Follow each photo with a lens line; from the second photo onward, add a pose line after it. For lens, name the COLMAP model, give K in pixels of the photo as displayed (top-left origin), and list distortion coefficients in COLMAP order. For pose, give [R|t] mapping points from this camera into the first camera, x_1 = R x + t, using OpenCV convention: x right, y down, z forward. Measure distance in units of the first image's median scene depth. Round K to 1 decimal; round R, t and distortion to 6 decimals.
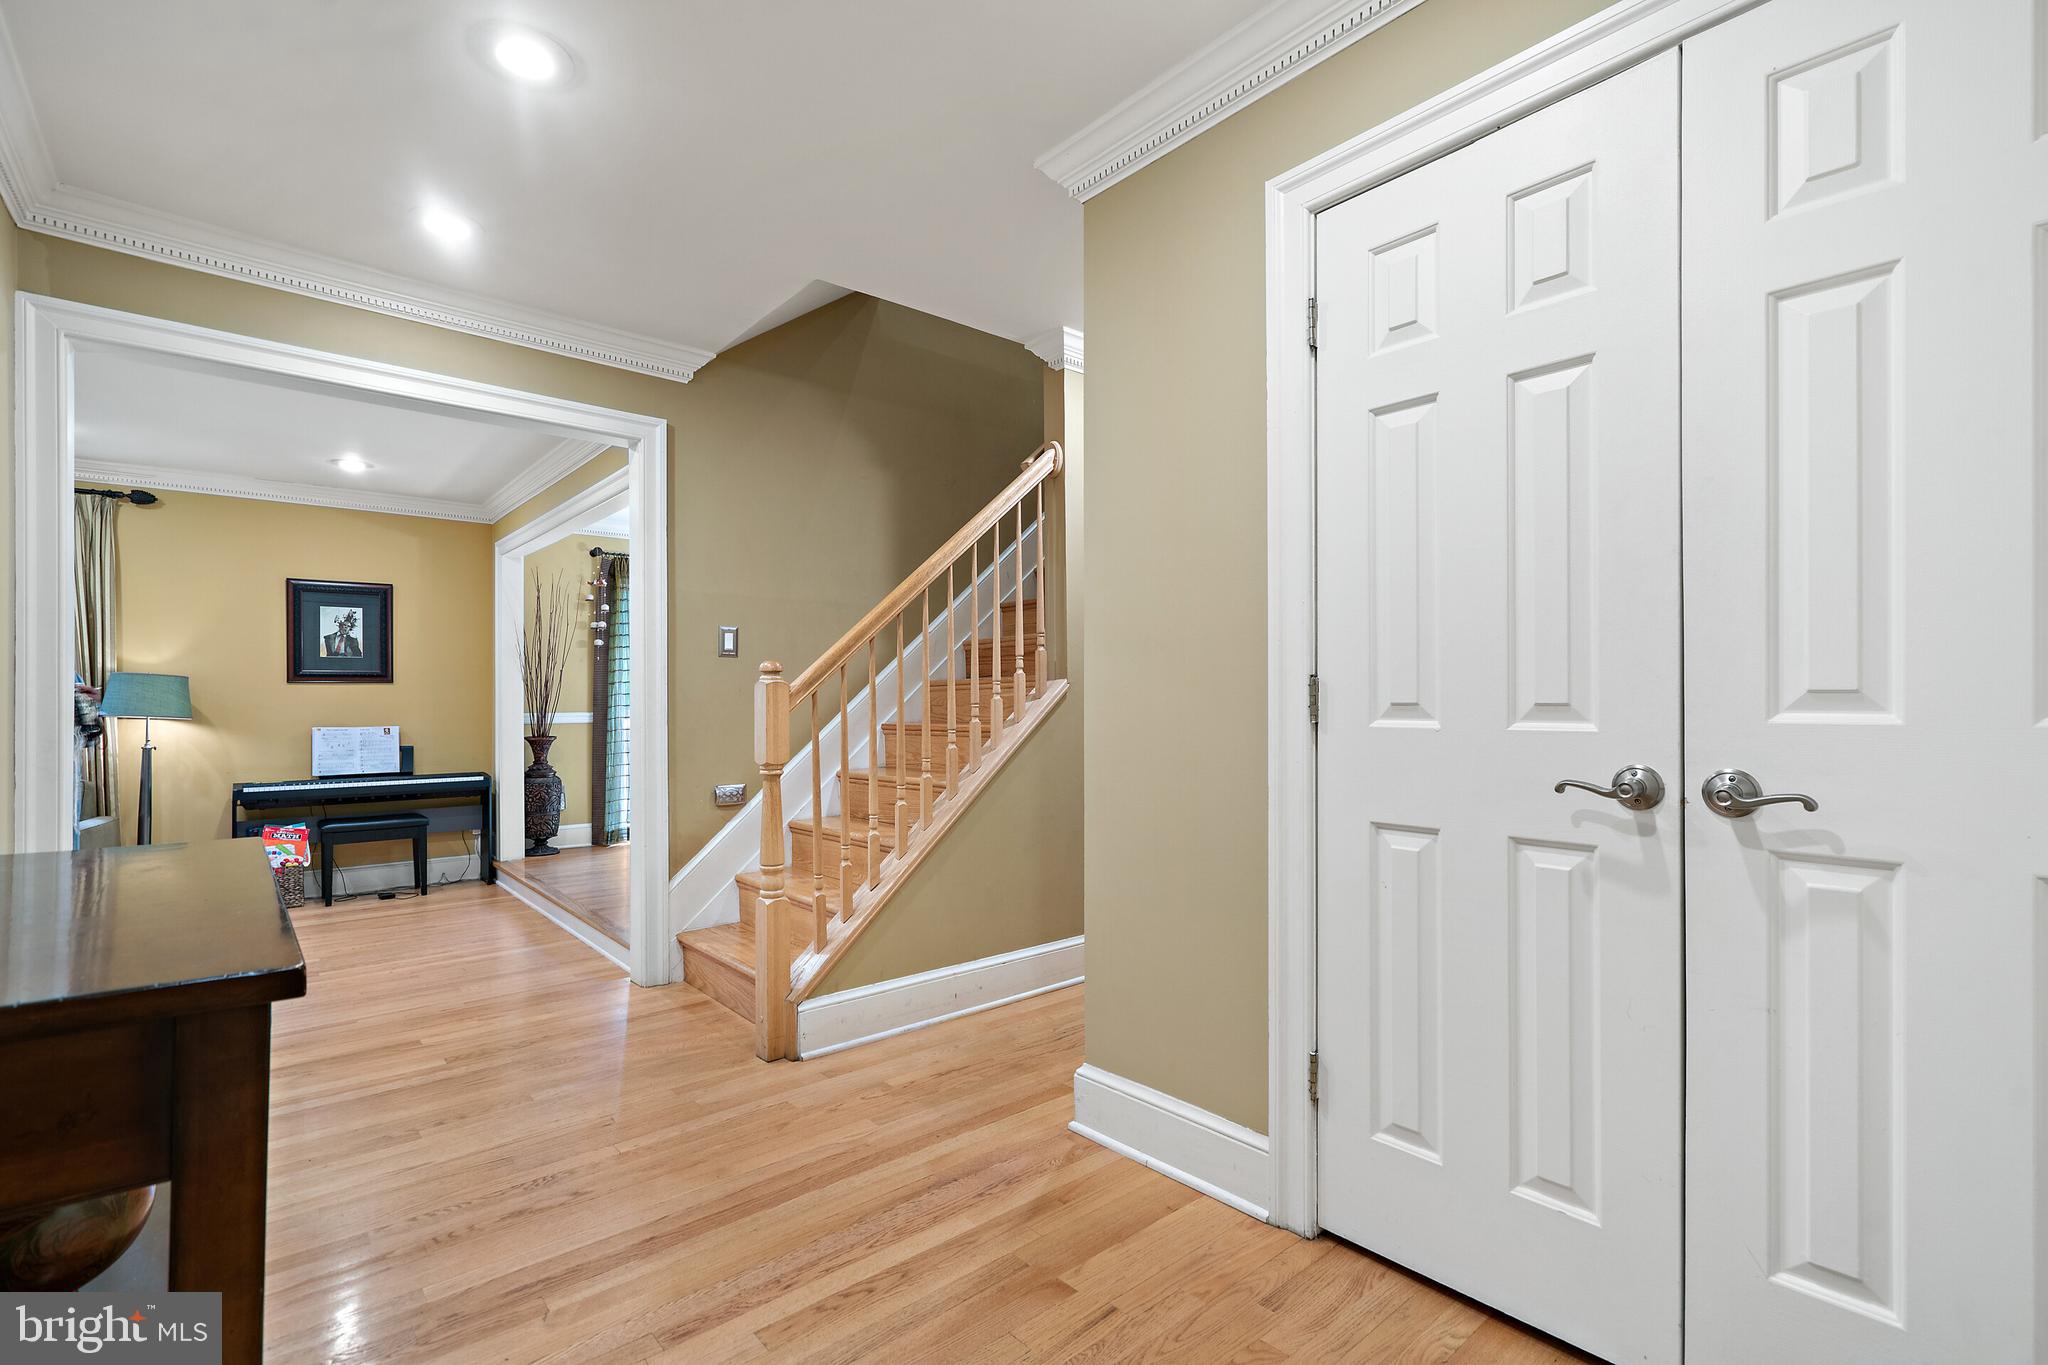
lens RADIAL K [[924.3, 0, 1022.0], [0, 924.3, 696.3], [0, 0, 1]] dist [-0.009682, 0.003453]
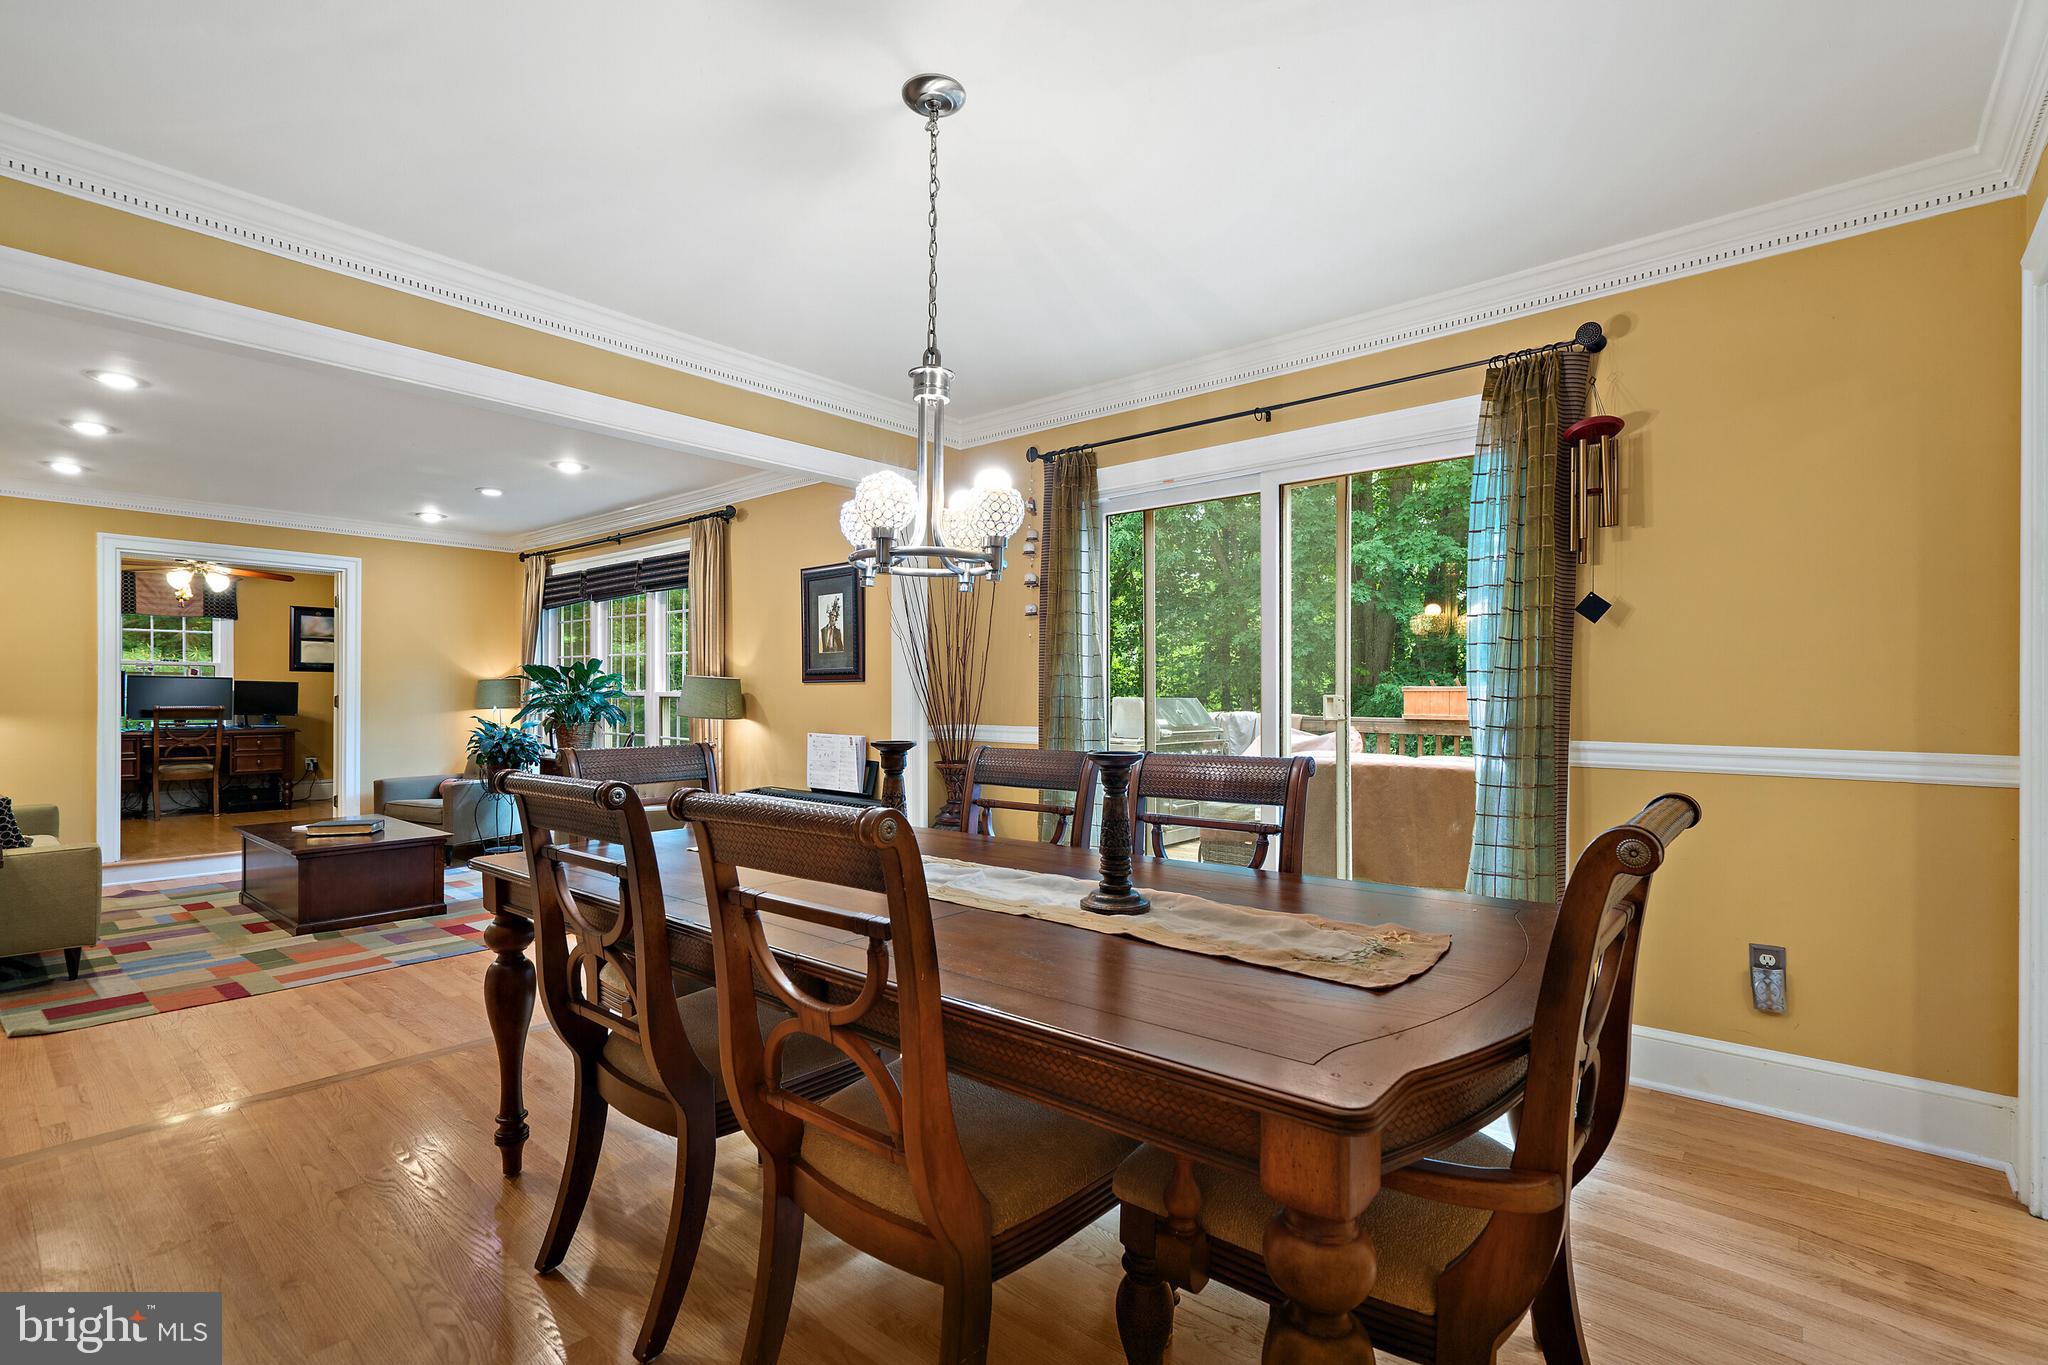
lens RADIAL K [[924.3, 0, 1029.3], [0, 924.3, 699.5], [0, 0, 1]] dist [-0.009682, 0.003453]
pose [[0.138396, 0.009026, -0.990336, 0.142163], [-0.003132, 0.999957, 0.008676, -0.006833], [0.990372, 0.001901, 0.138418, 1.063686]]
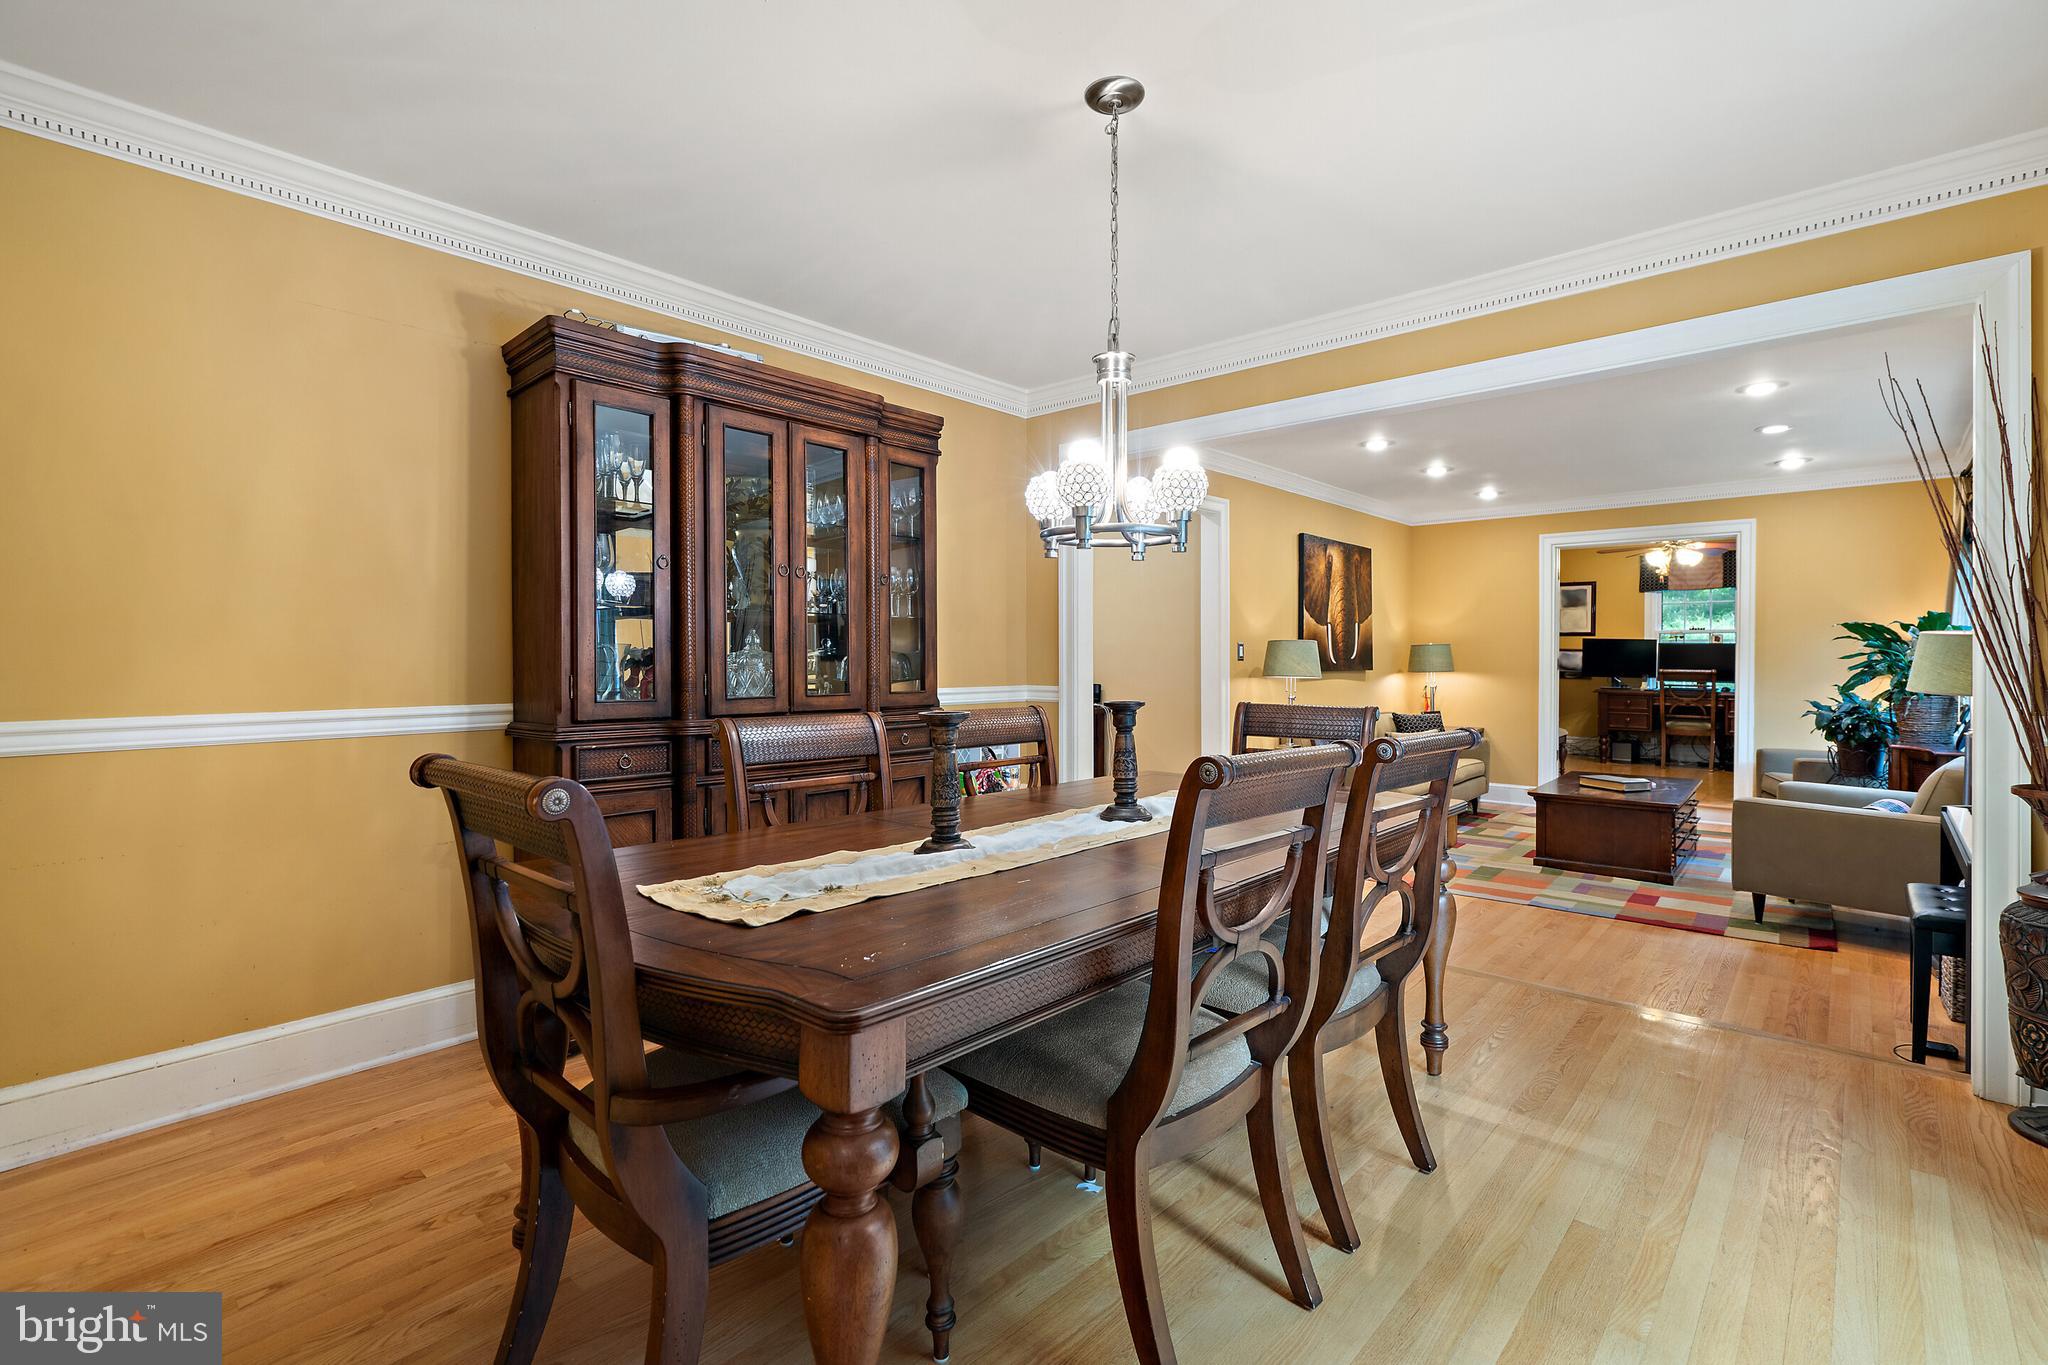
lens RADIAL K [[944.6, 0, 1017.2], [0, 944.6, 666.1], [0, 0, 1]] dist [0.002053, 0.000161]
pose [[-0.994183, 0.002354, -0.107675, -0.114585], [0.001028, 0.999923, 0.012371, -0.007529], [0.107696, 0.012188, -0.994109, 1.448839]]
